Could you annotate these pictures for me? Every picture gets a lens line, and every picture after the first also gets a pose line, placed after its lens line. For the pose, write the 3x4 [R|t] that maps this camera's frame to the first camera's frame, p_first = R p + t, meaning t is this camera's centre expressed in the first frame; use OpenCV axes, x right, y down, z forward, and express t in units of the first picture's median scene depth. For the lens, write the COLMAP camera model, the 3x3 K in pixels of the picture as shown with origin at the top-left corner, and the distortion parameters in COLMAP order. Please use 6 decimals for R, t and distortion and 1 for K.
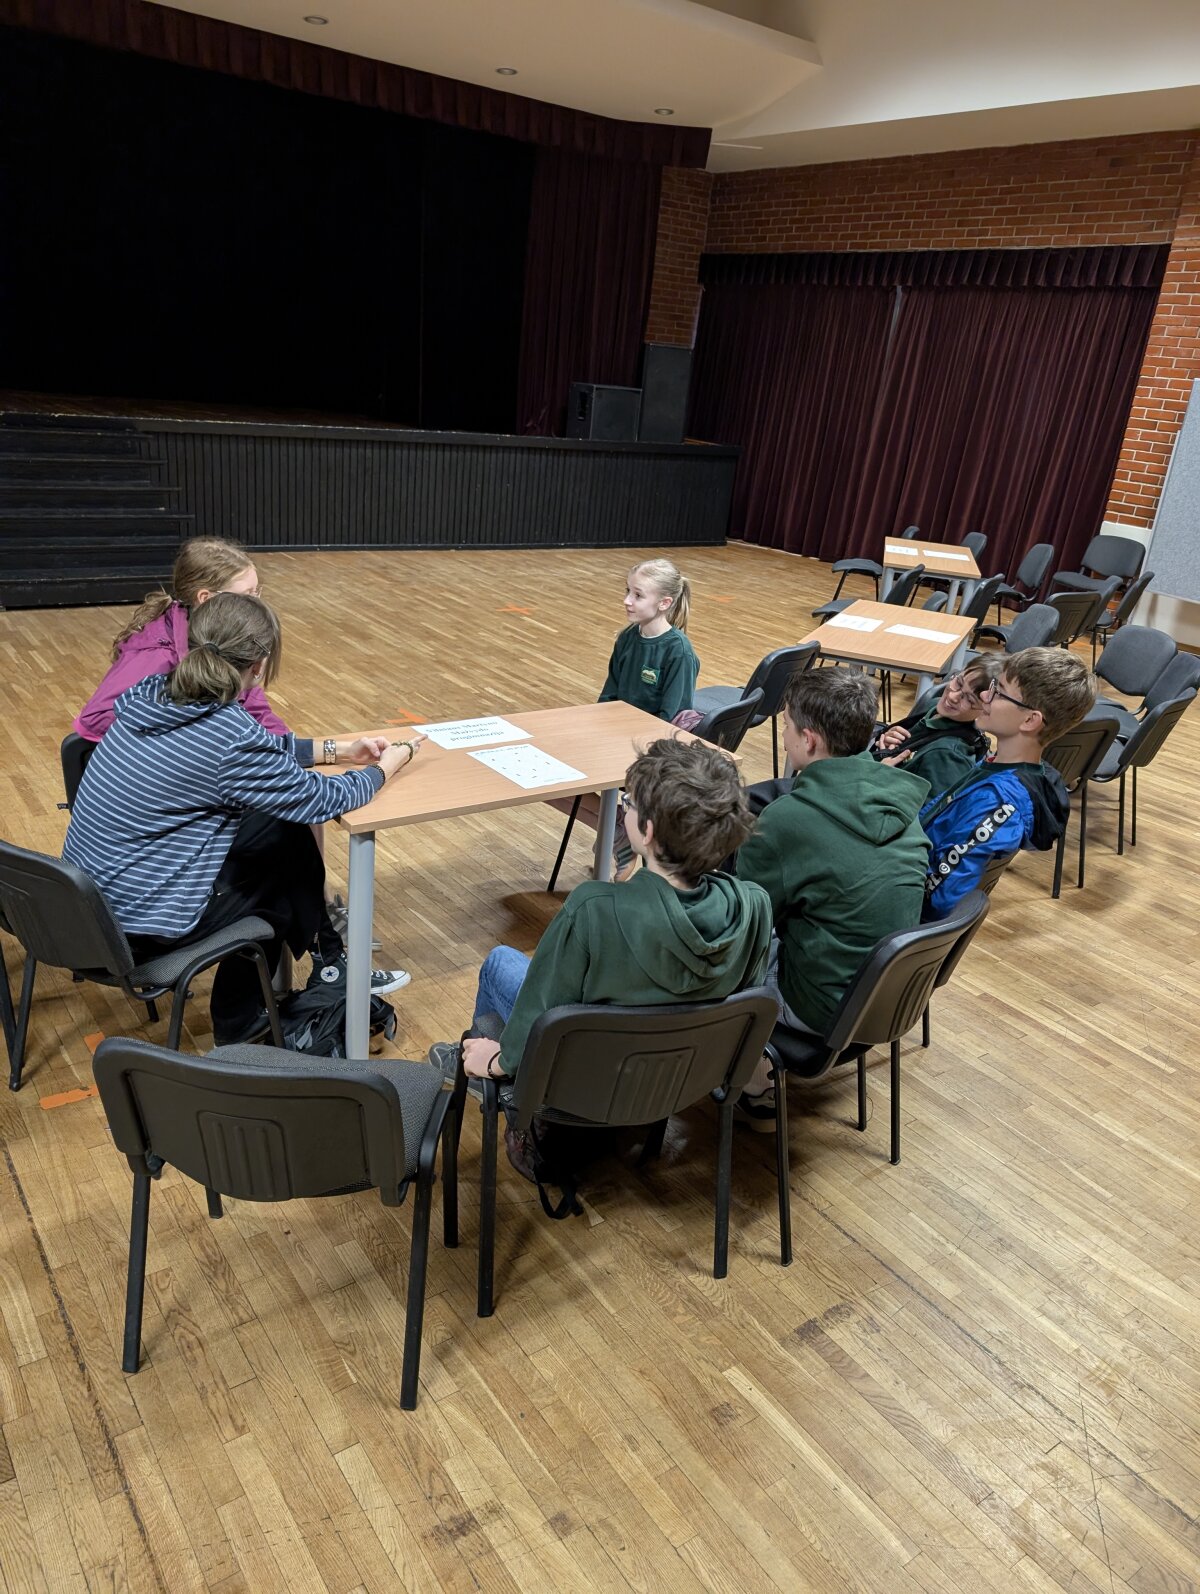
lens RADIAL K [[1132.6, 0, 592.3], [0, 1132.6, 792.0], [0, 0, 1]] dist [0.008392, -0.017229]
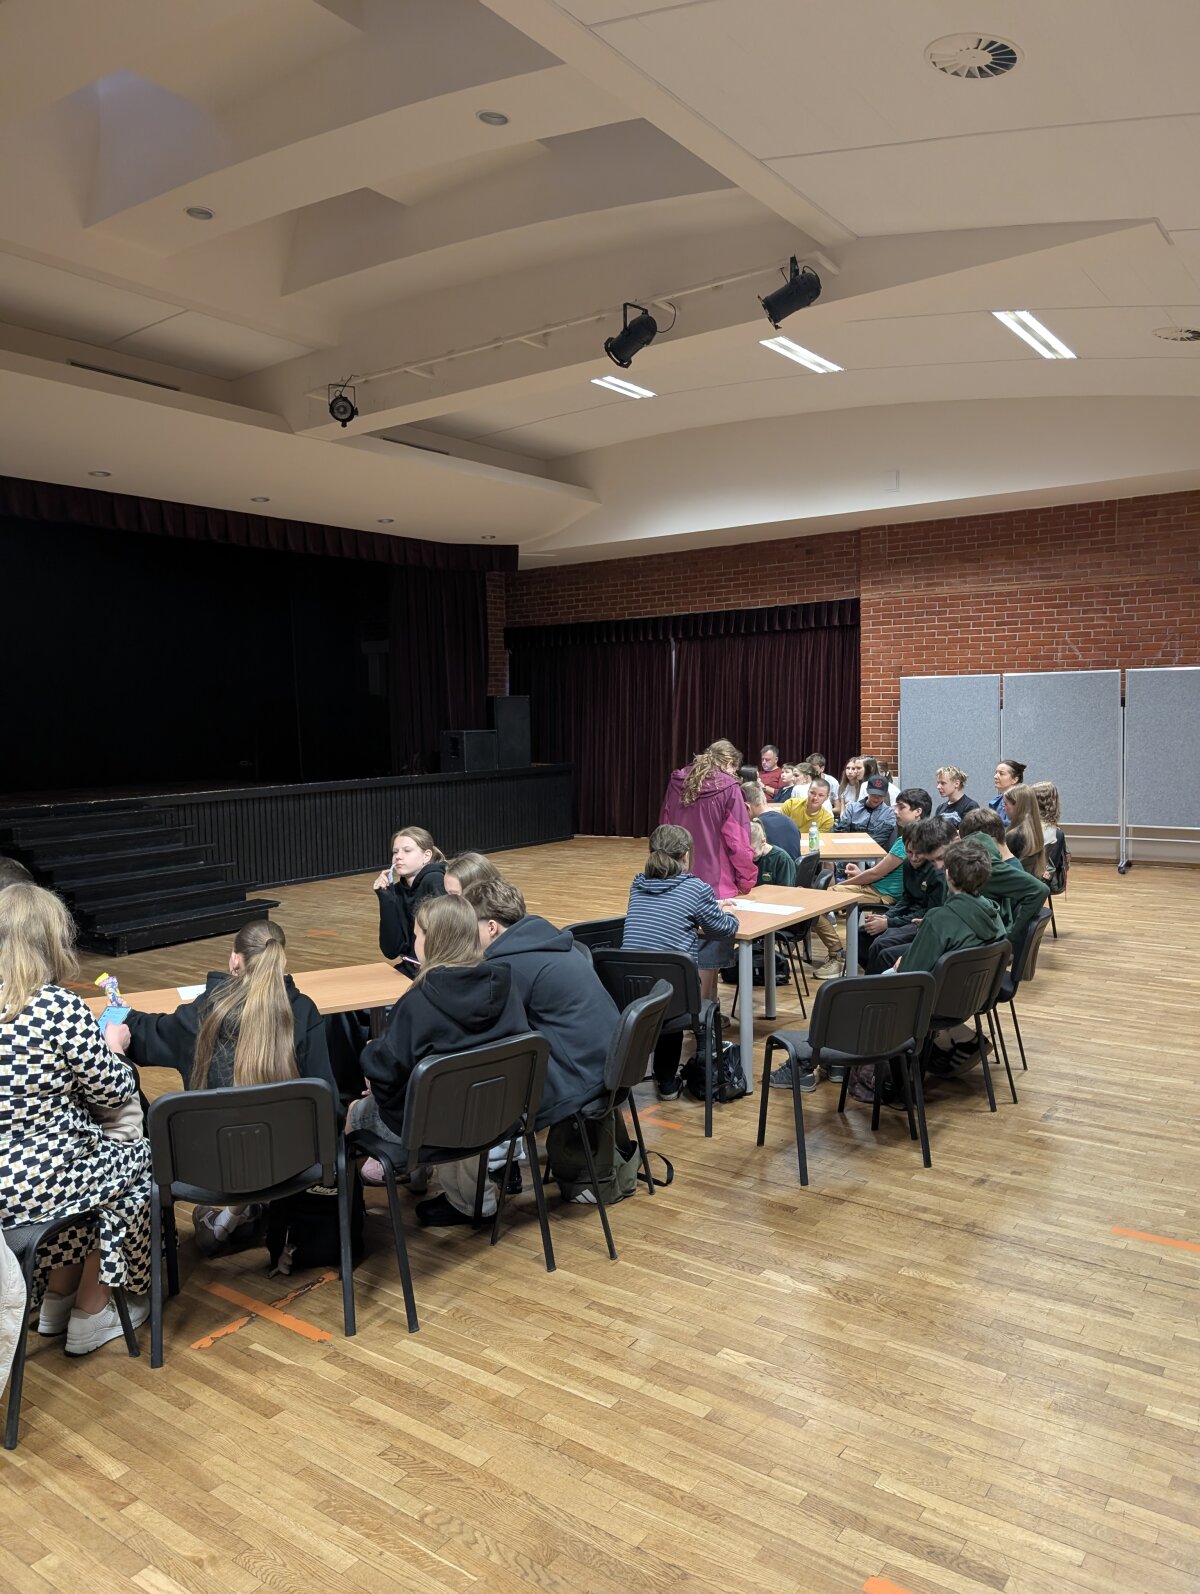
lens RADIAL K [[1132.6, 0, 607.1], [0, 1132.6, 796.3], [0, 0, 1]] dist [0.008392, -0.017229]
pose [[0.943987, -0.133972, 0.301562, -0.270877], [0.212098, 0.946433, -0.243474, 0.061213], [-0.252790, 0.293797, 0.921835, -0.216100]]
